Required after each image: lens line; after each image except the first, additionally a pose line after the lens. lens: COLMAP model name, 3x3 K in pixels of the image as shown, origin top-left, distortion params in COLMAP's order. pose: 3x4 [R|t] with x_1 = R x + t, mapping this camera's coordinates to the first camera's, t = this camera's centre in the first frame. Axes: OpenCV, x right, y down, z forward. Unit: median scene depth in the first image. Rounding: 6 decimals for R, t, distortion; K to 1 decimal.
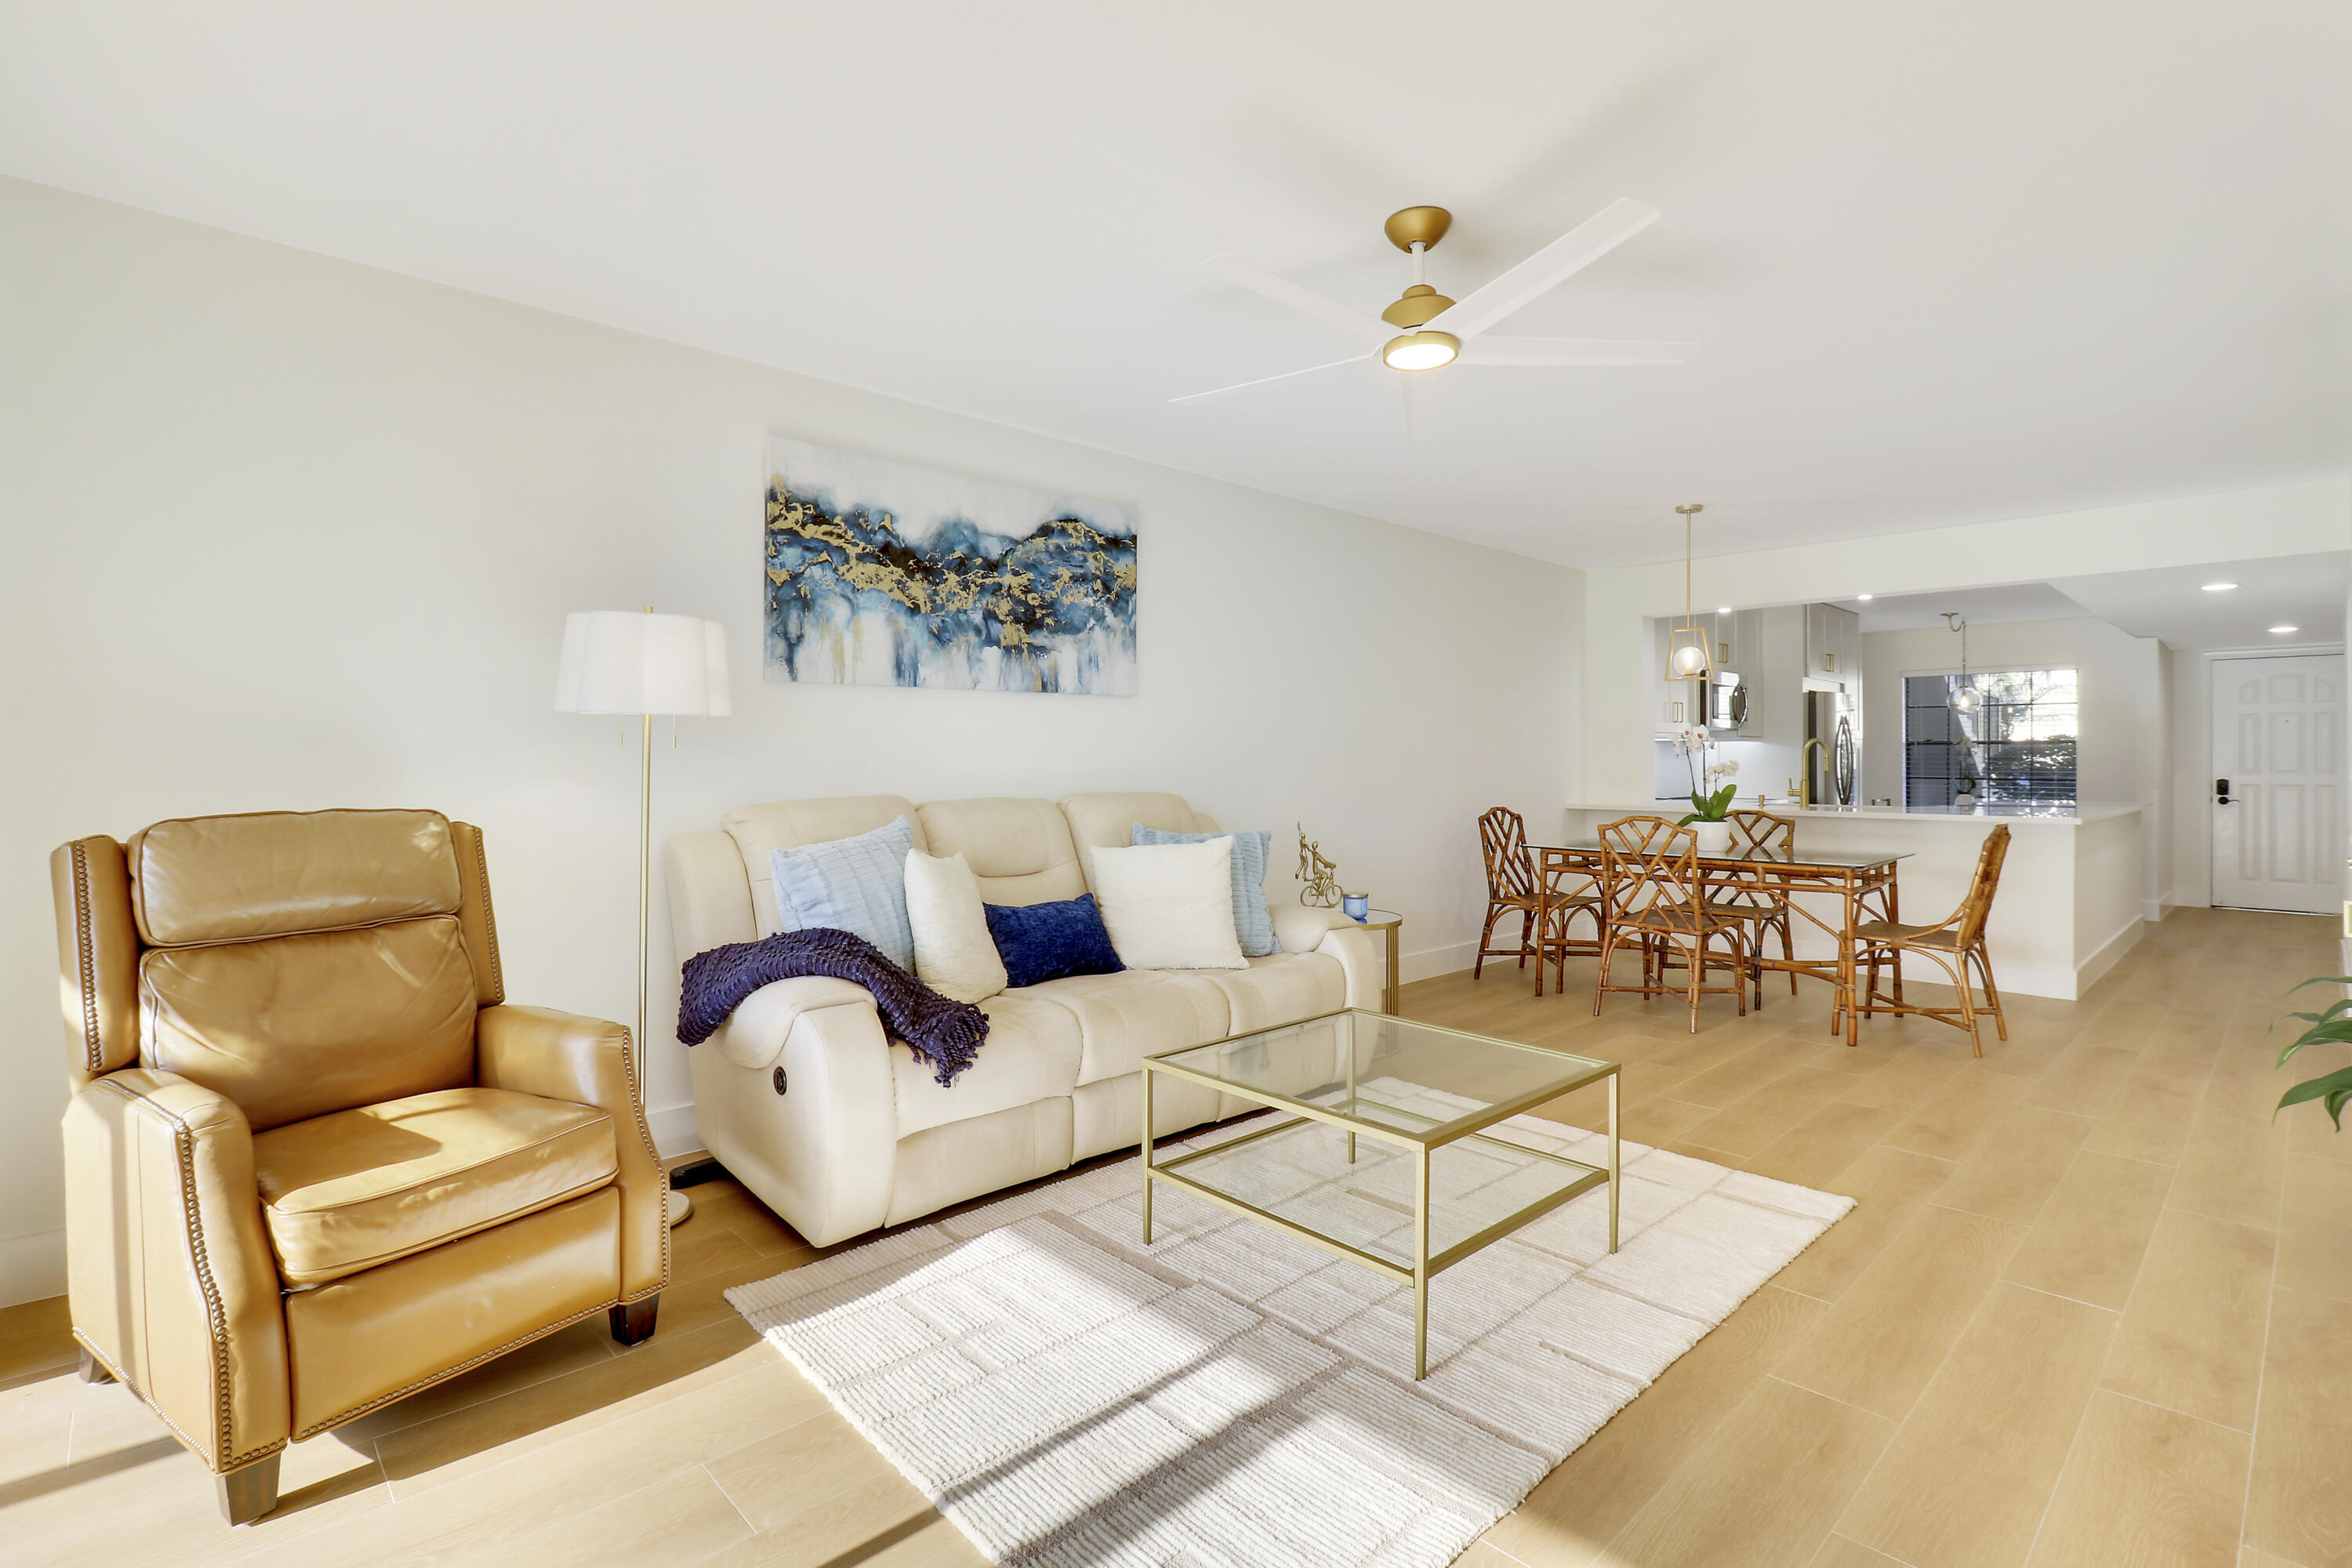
lens RADIAL K [[1104.0, 0, 1180.7], [0, 1104.0, 764.3], [0, 0, 1]] dist [0.001443, -0.000714]
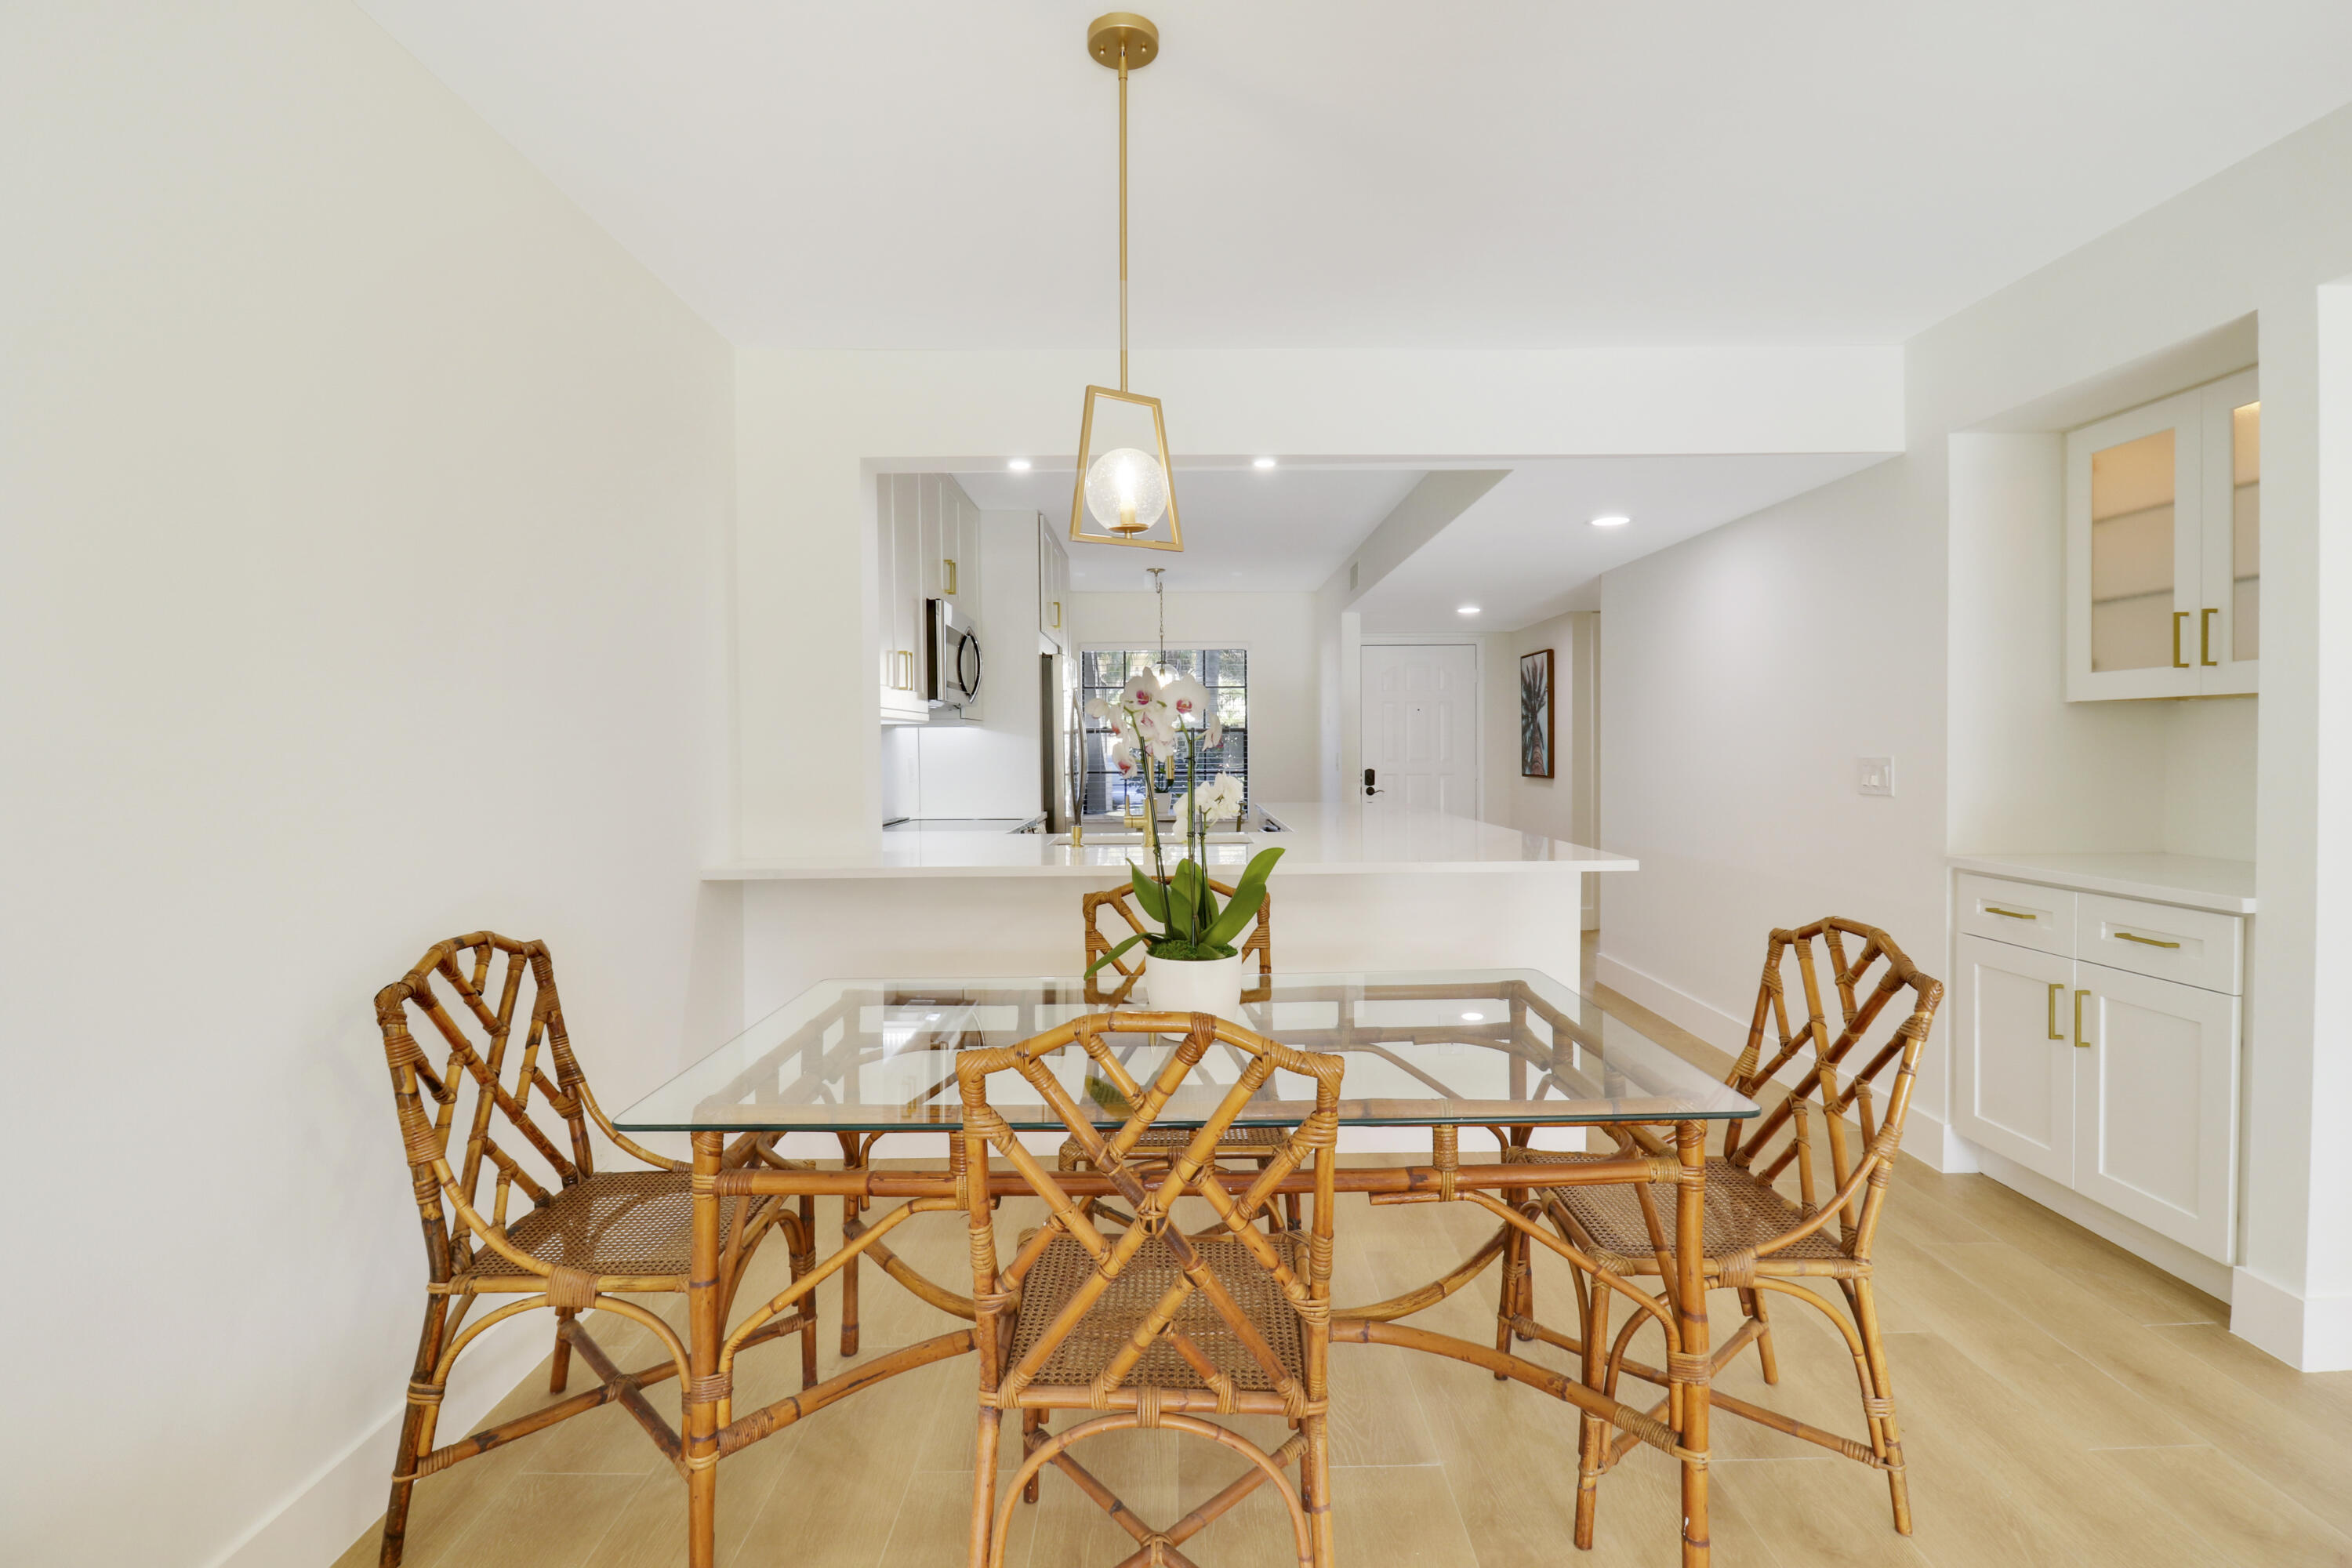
lens RADIAL K [[1120.1, 0, 1209.9], [0, 1120.1, 766.3], [0, 0, 1]] dist [0.000596, -0.000452]
pose [[0.666748, -0.019619, 0.745025, 0.195523], [0.006941, 0.999774, 0.020116, -0.012031], [-0.745251, -0.008241, 0.666733, 0.640081]]
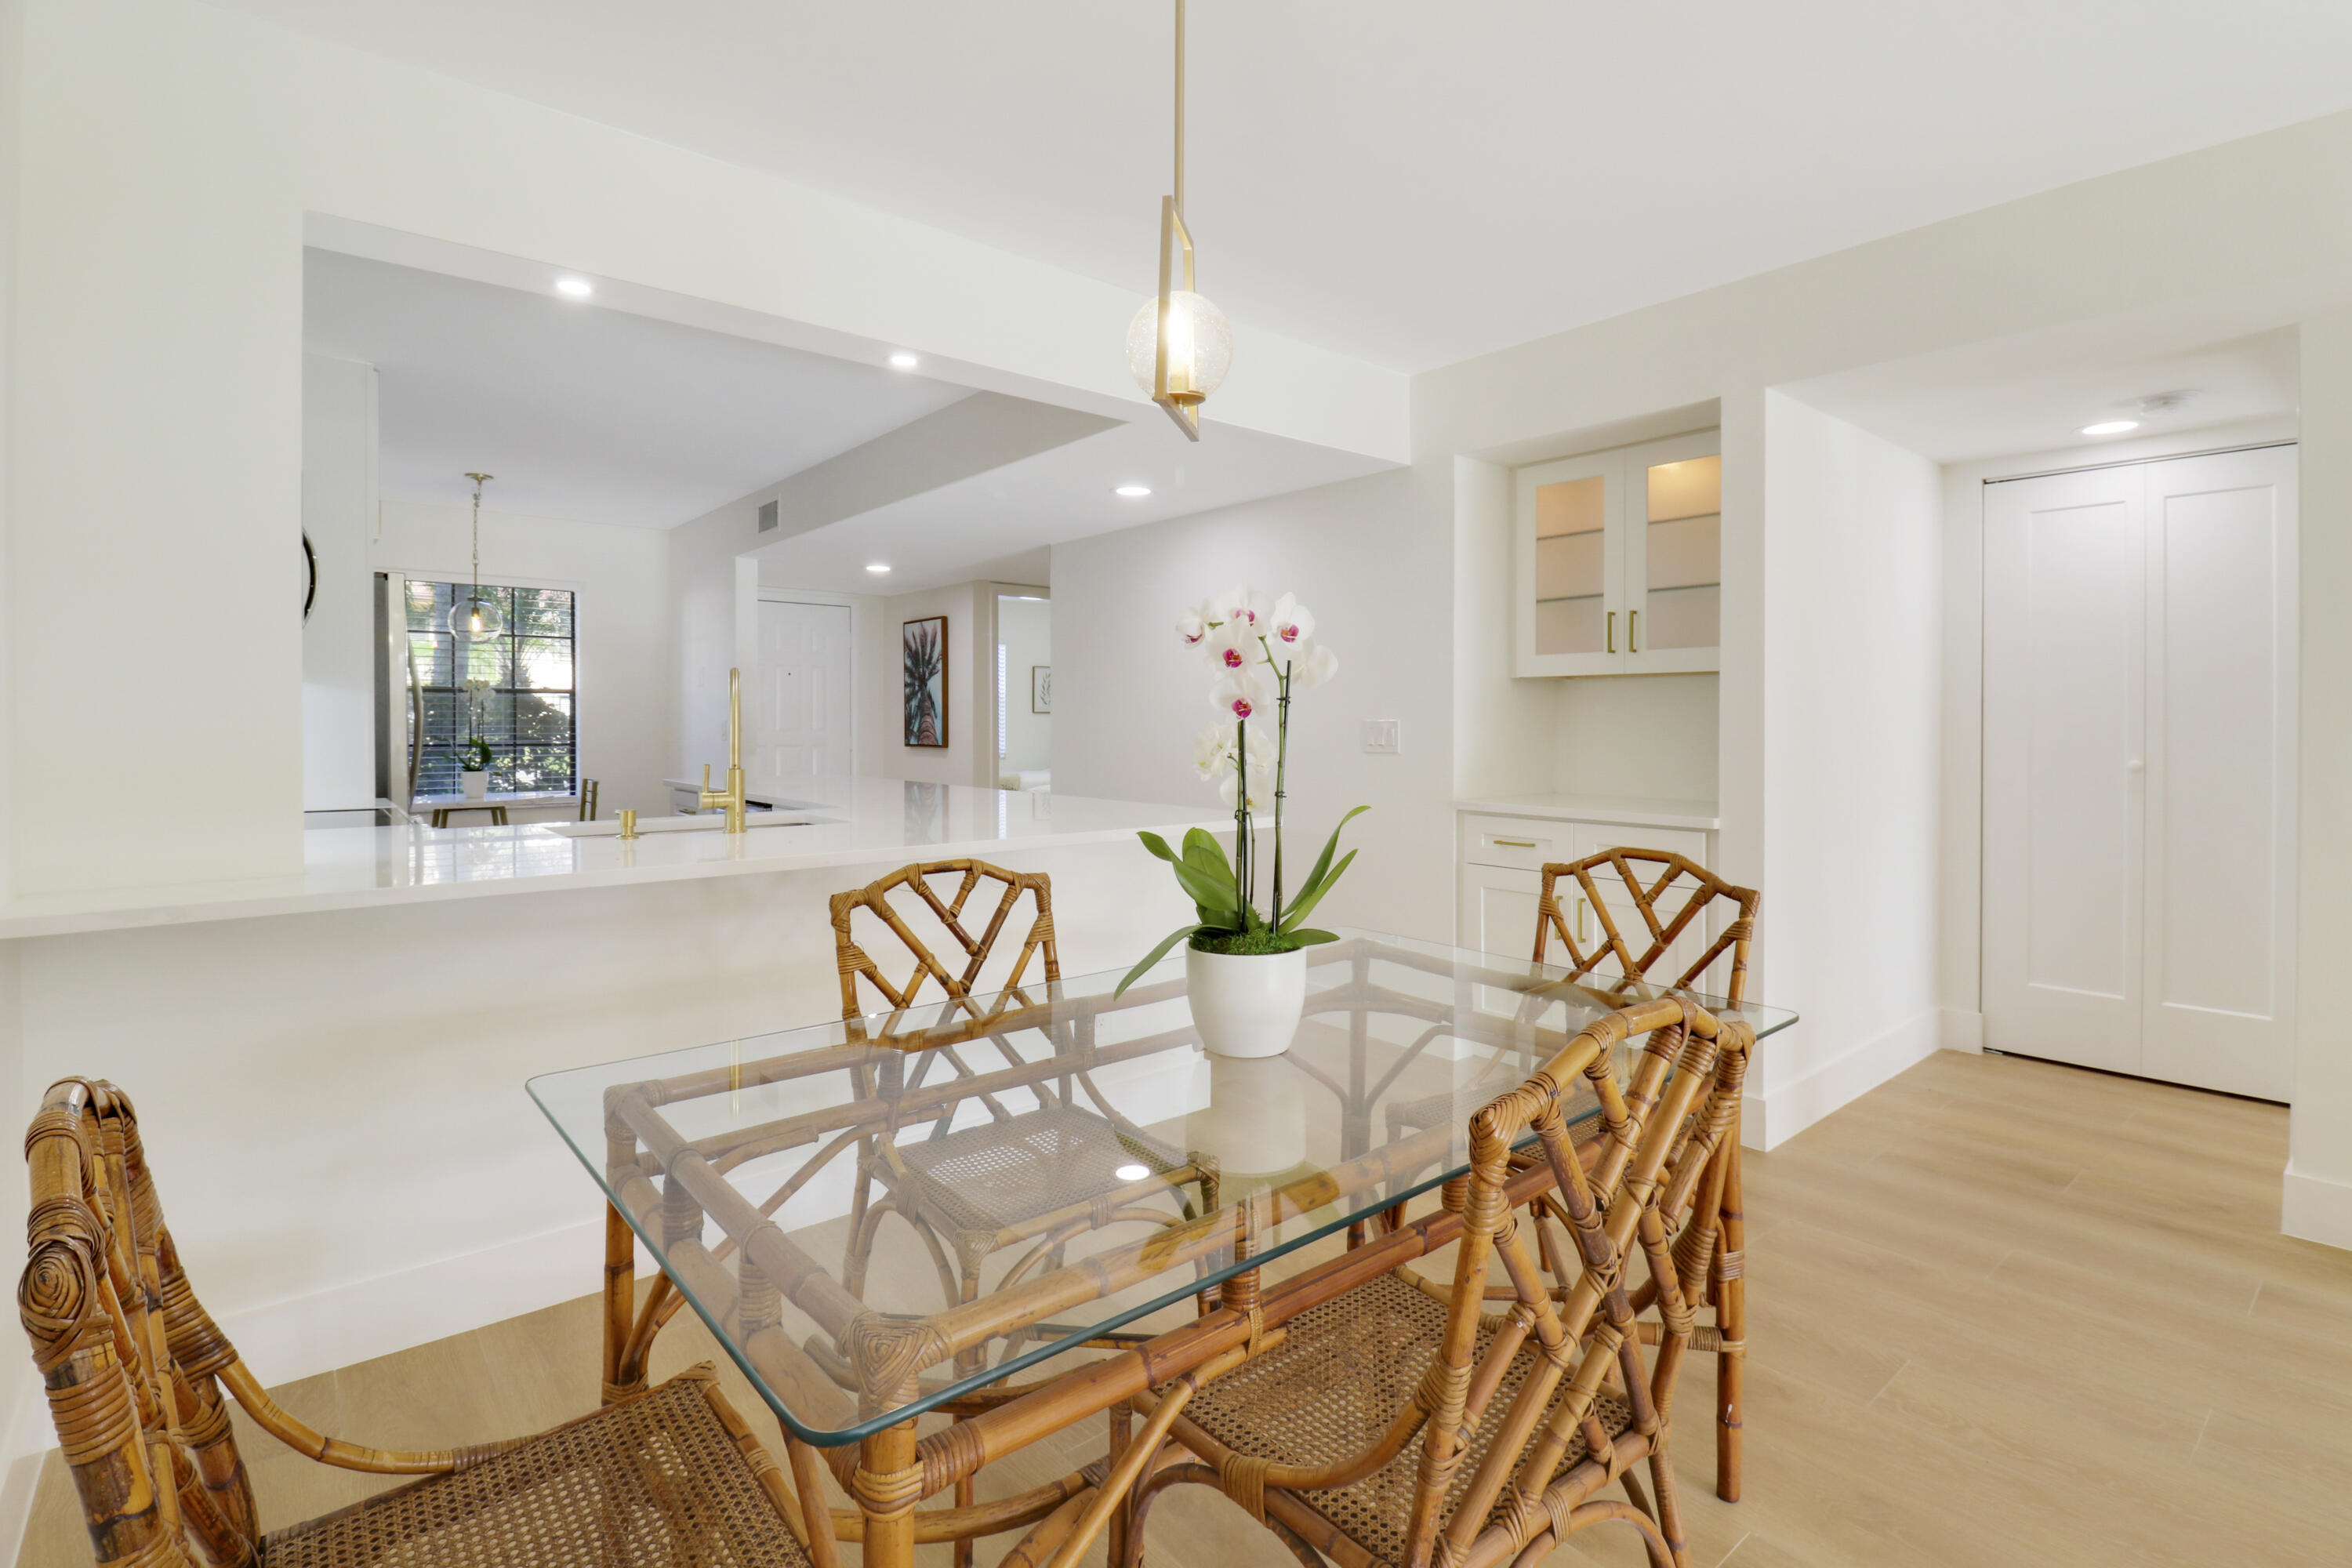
lens RADIAL K [[1109.7, 0, 1226.4], [0, 1109.7, 723.2], [0, 0, 1]] dist [-0.002934, -0.000507]
pose [[0.035233, -0.004949, 0.999367, 0.180312], [-0.001568, 0.999986, 0.005008, -0.004903], [-0.999378, -0.001743, 0.035225, 0.823792]]
